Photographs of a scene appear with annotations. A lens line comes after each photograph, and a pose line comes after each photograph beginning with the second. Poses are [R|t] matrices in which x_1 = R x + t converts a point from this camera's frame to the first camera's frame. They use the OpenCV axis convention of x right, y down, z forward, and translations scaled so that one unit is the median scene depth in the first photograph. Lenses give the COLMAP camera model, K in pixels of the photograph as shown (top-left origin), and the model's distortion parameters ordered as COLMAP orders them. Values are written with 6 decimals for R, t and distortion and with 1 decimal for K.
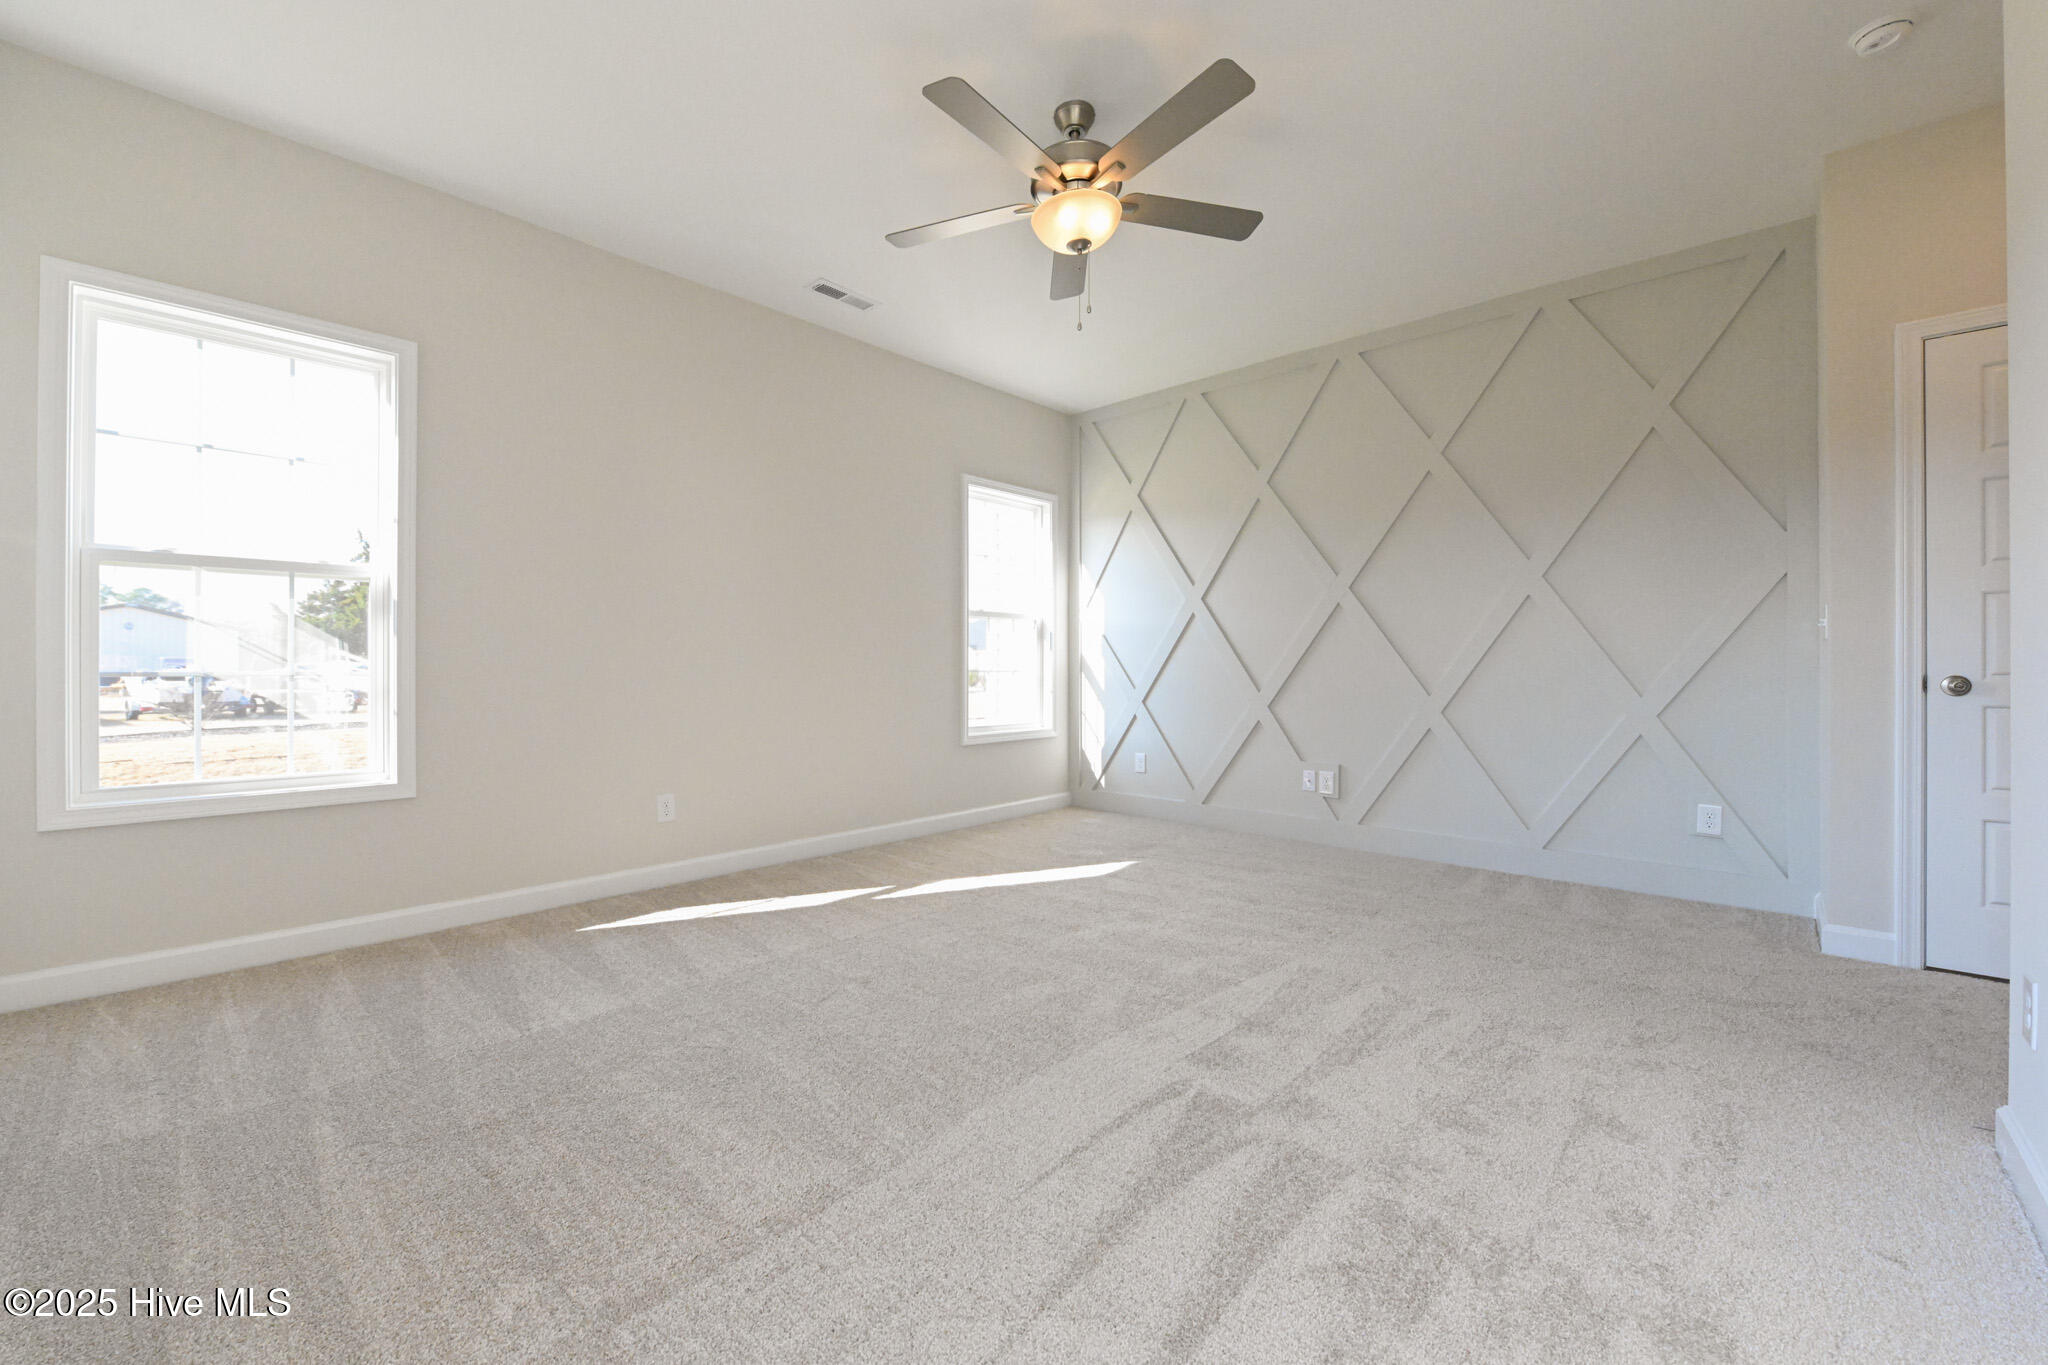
lens RADIAL K [[814.8, 0, 1024.2], [0, 814.8, 670.9], [0, 0, 1]] dist [-0.010258, -0.000485]
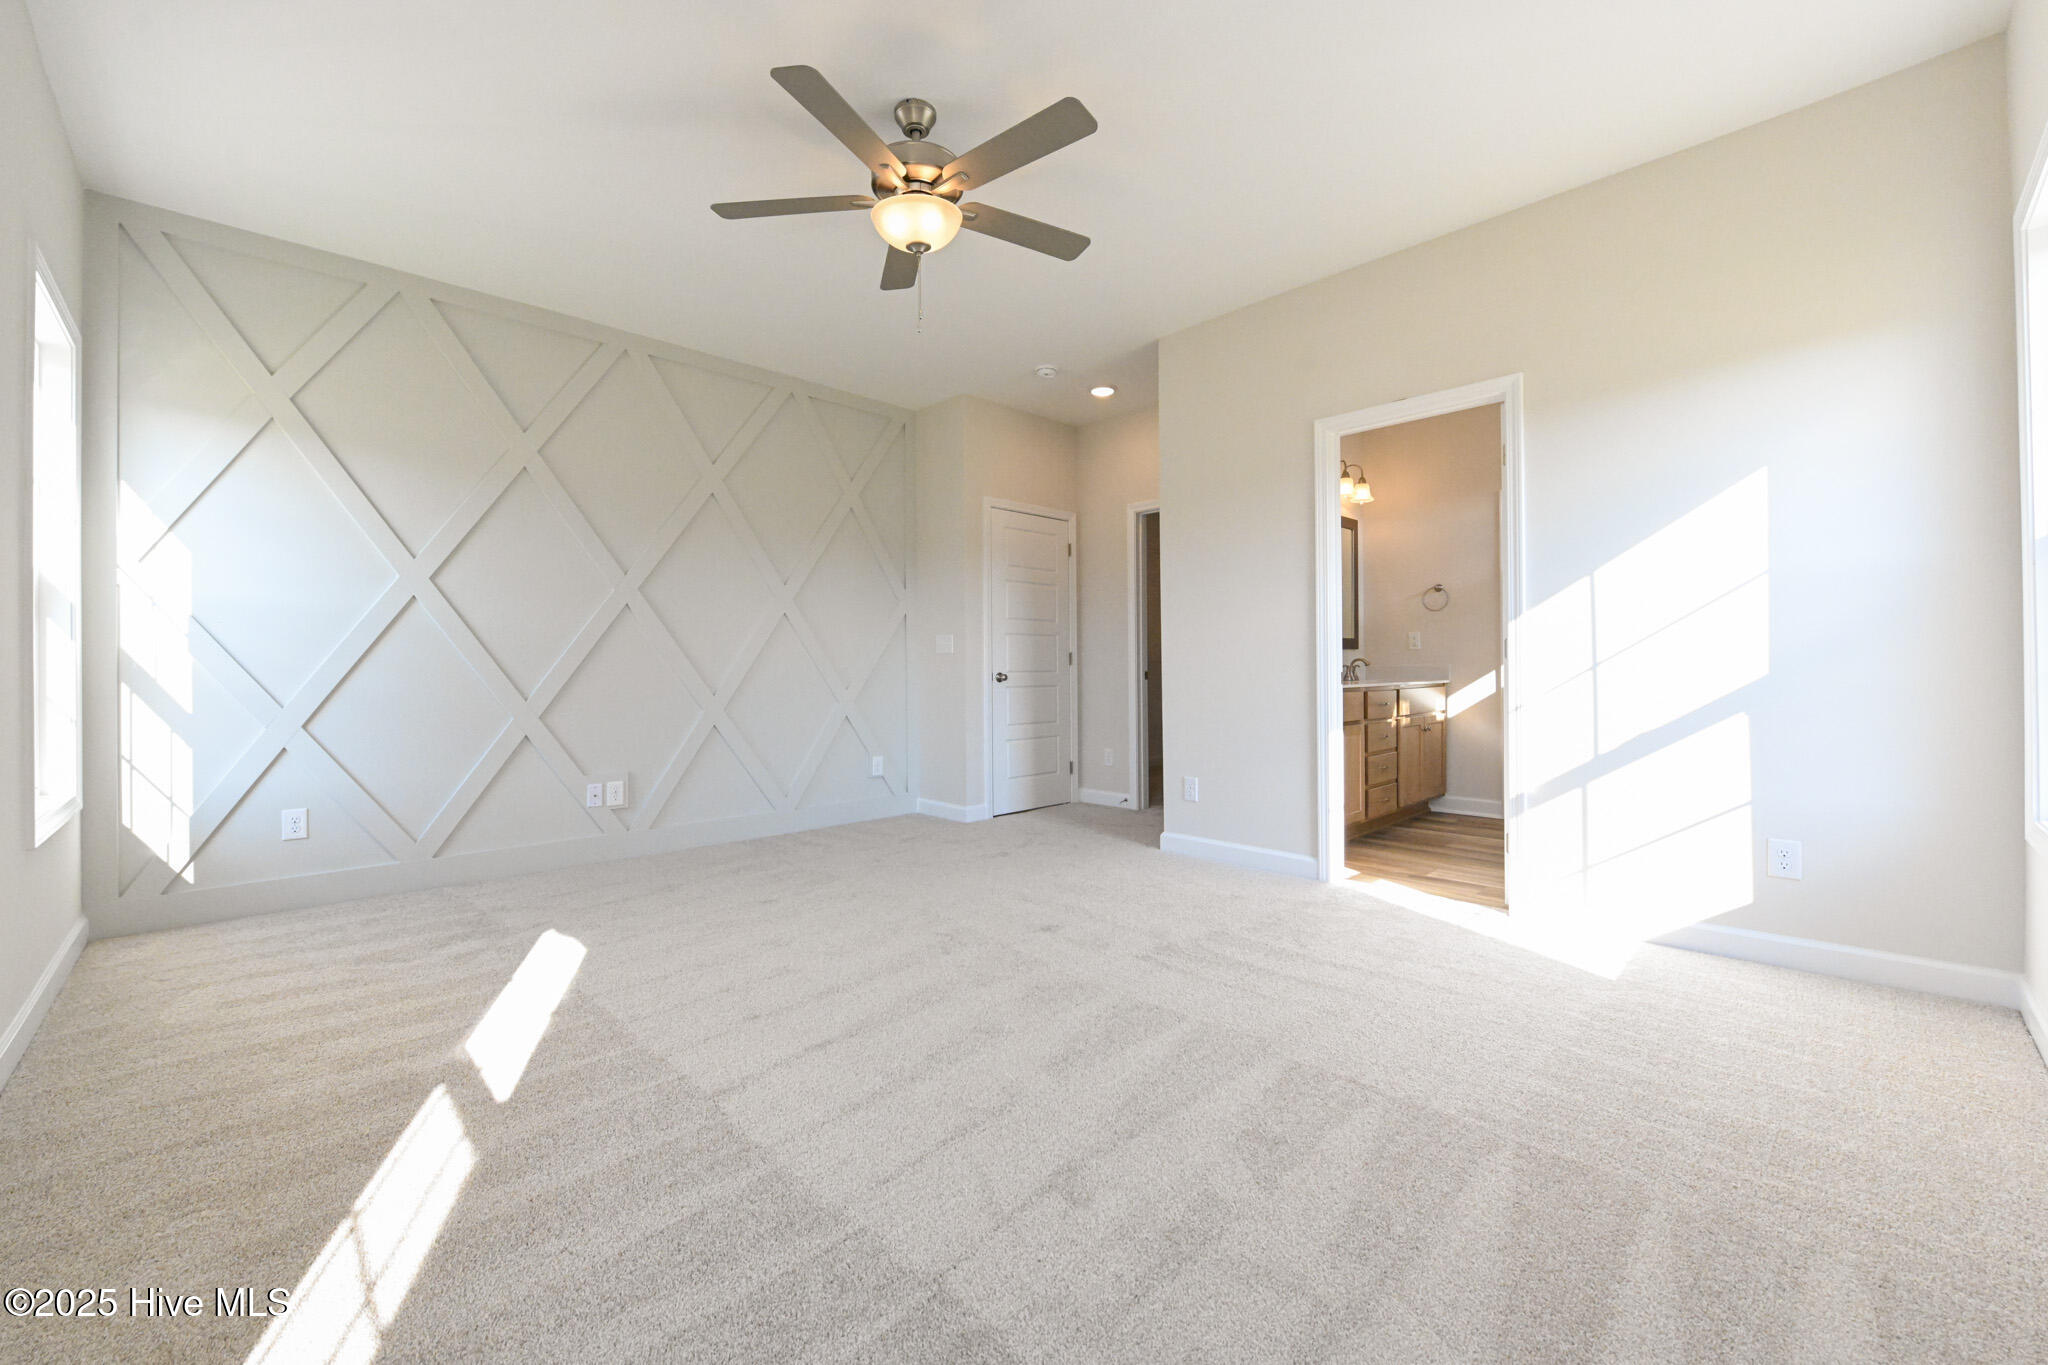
lens RADIAL K [[814.8, 0, 1024.2], [0, 814.8, 670.9], [0, 0, 1]] dist [-0.010258, -0.000485]
pose [[0.034624, -0.003827, 0.999393, -0.496244], [0.006704, 0.999971, 0.003597, -0.004456], [-0.999378, 0.006576, 0.034649, 0.442572]]
